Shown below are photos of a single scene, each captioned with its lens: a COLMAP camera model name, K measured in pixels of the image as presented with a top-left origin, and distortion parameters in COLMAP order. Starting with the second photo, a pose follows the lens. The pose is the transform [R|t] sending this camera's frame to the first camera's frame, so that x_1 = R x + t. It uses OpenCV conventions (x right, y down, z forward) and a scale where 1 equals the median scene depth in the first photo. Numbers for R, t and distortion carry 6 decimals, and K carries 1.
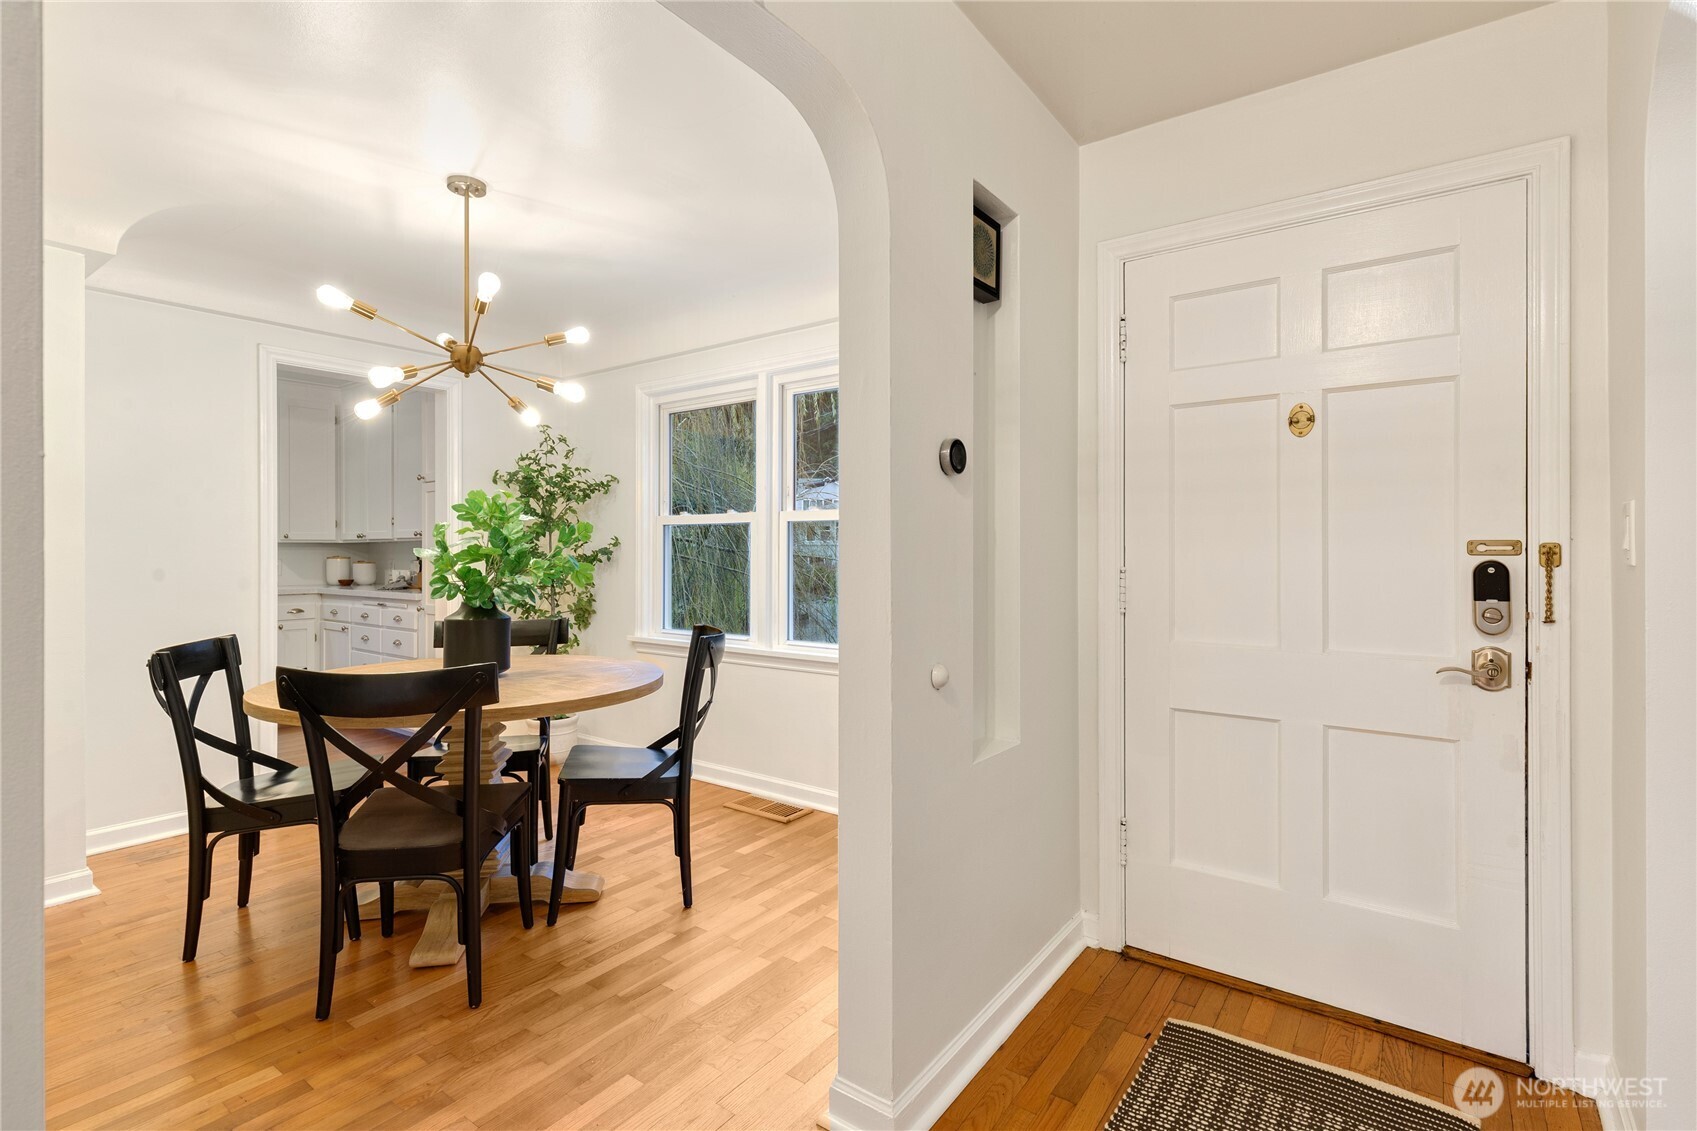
lens RADIAL K [[781.9, 0, 853.9], [0, 781.9, 554.5], [0, 0, 1]] dist [0.000021, 0.000798]
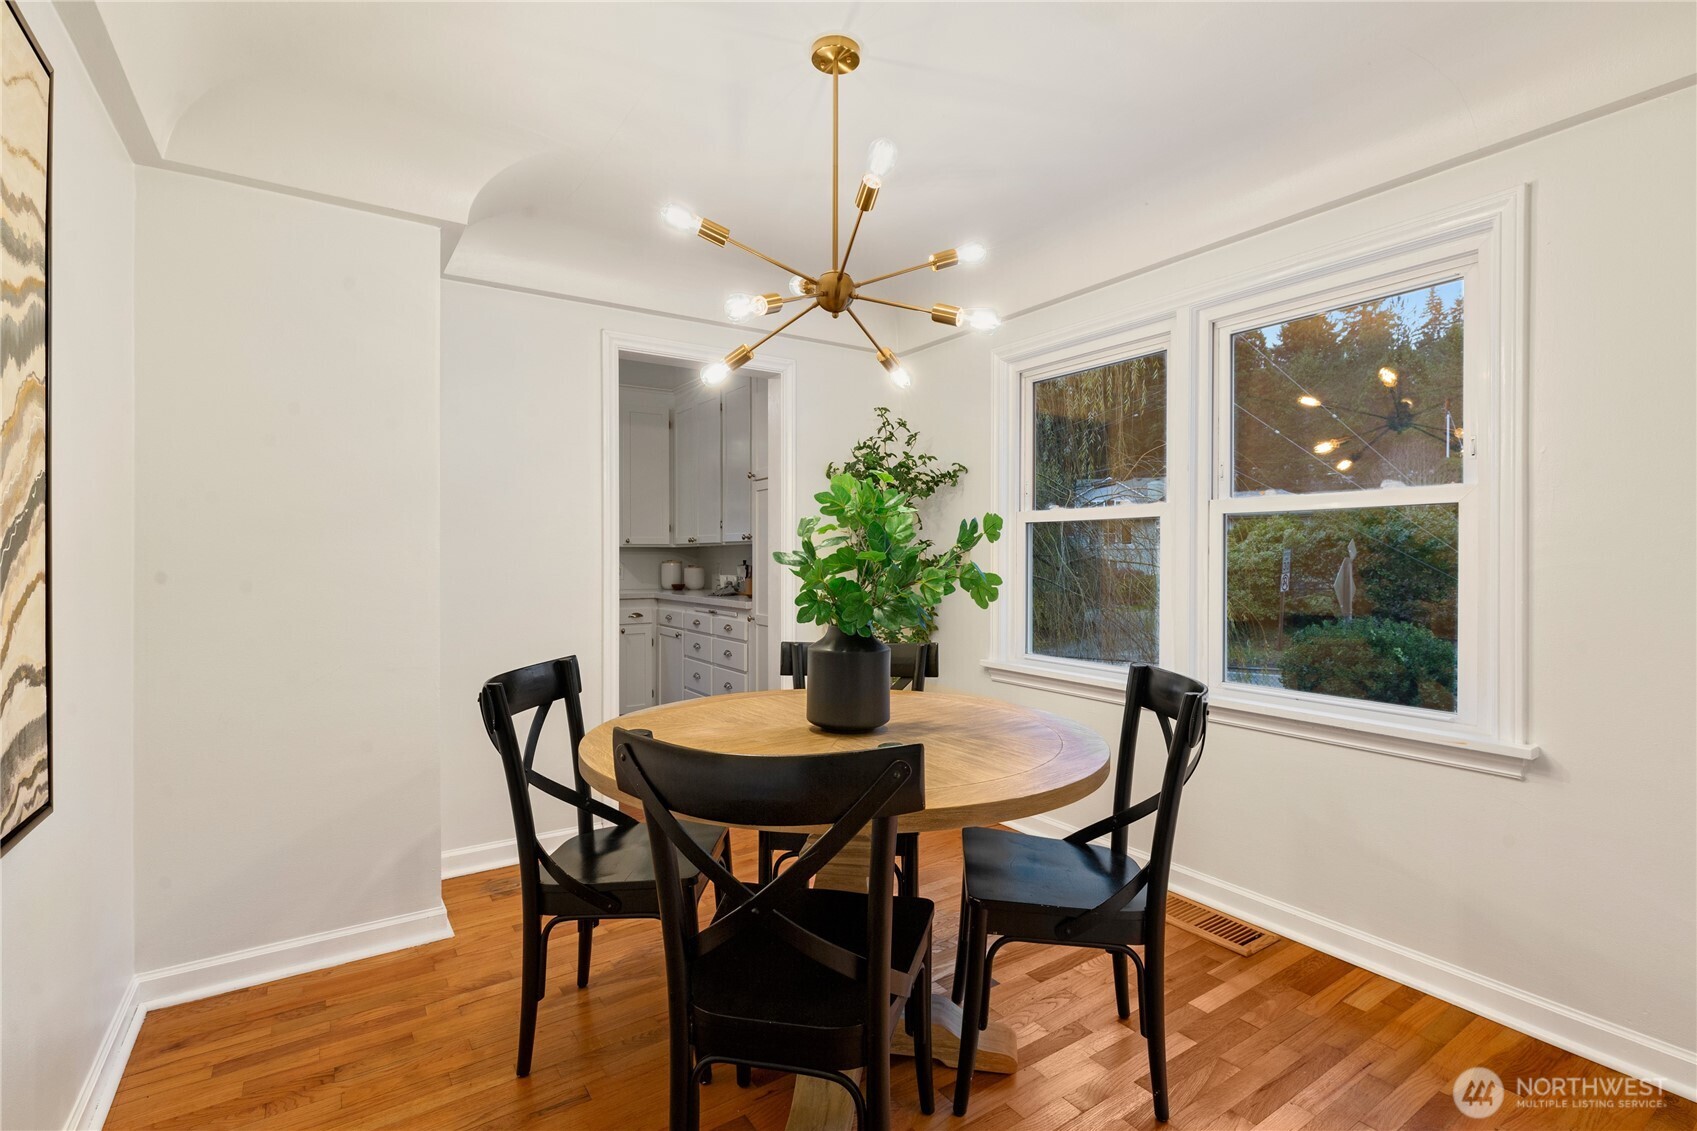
lens RADIAL K [[781.9, 0, 852.5], [0, 781.9, 561.7], [0, 0, 1]] dist [0.000021, 0.000798]
pose [[0.939956, 0.003065, -0.341281, -0.218953], [-0.001654, 0.999989, 0.004425, -0.002300], [0.341291, -0.003595, 0.939951, 0.303754]]
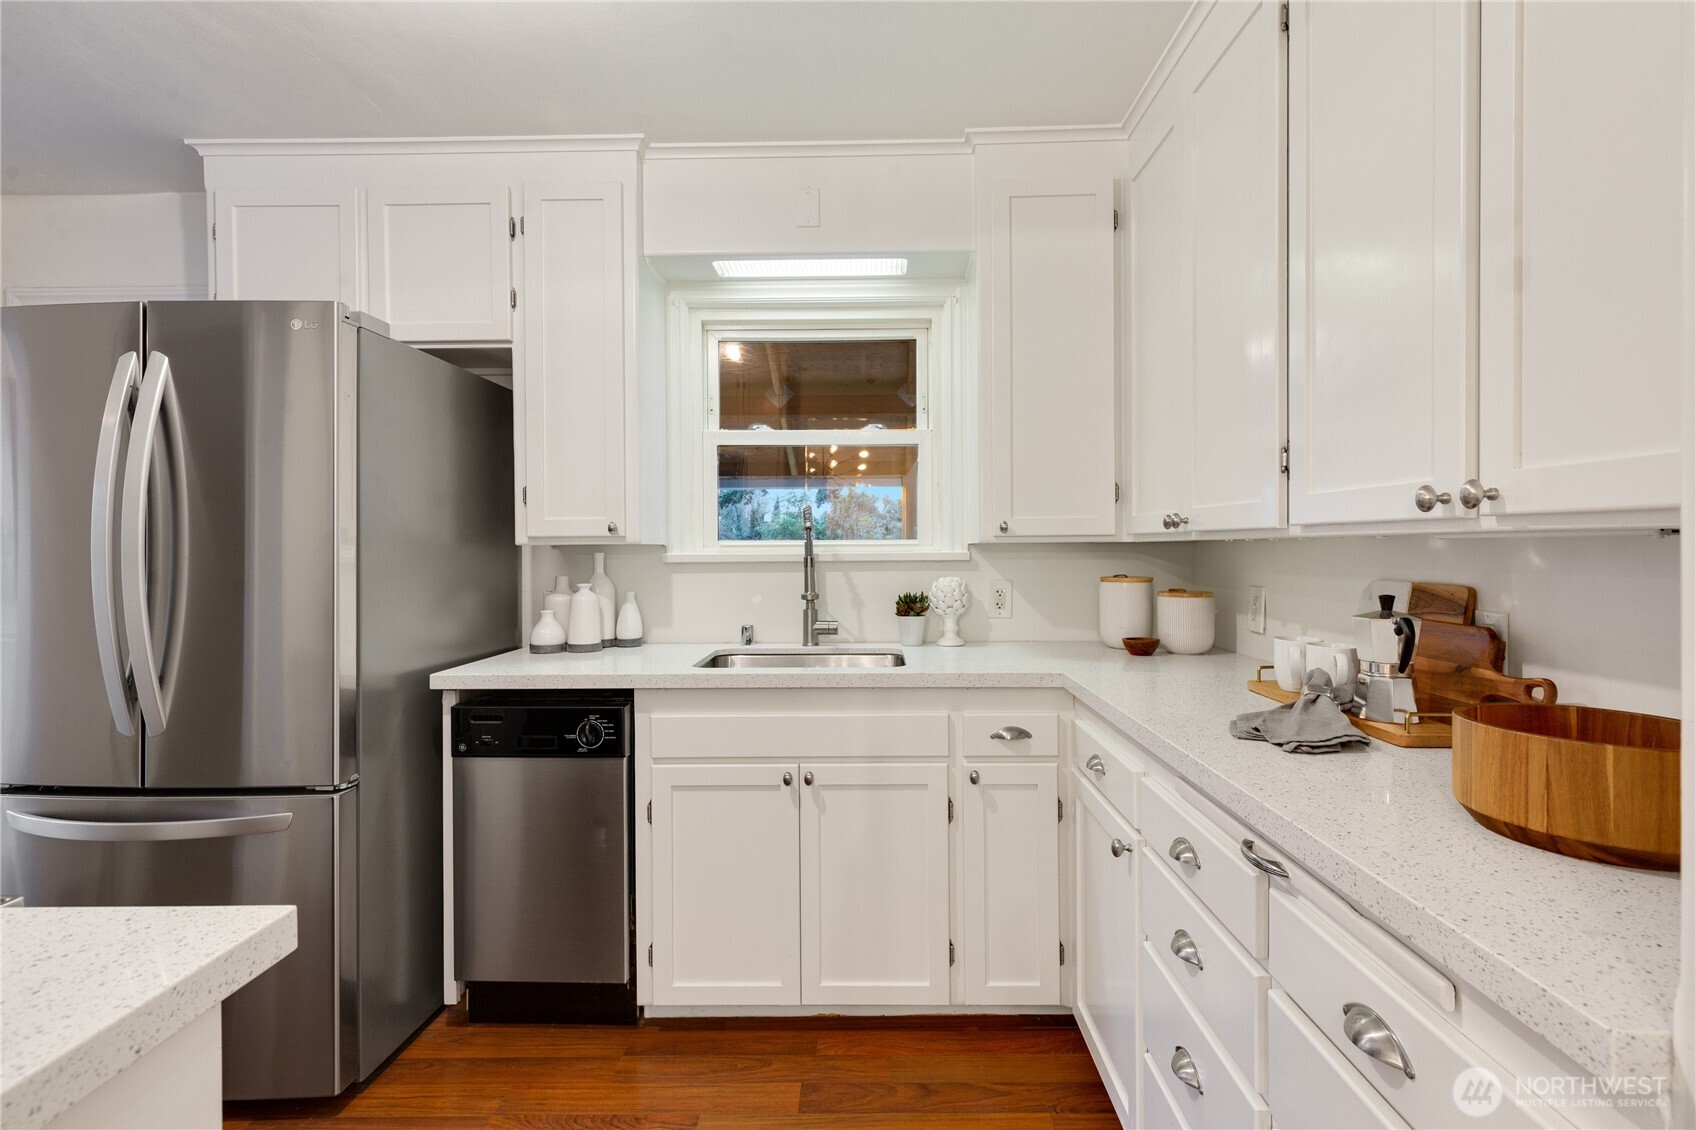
lens RADIAL K [[781.5, 0, 858.9], [0, 781.5, 551.3], [0, 0, 1]] dist [0.000021, 0.000798]
pose [[0.574417, 0.002284, -0.818560, -0.894249], [0.004203, 0.999975, 0.005739, -0.028039], [0.818552, -0.006737, 0.574393, 1.435742]]
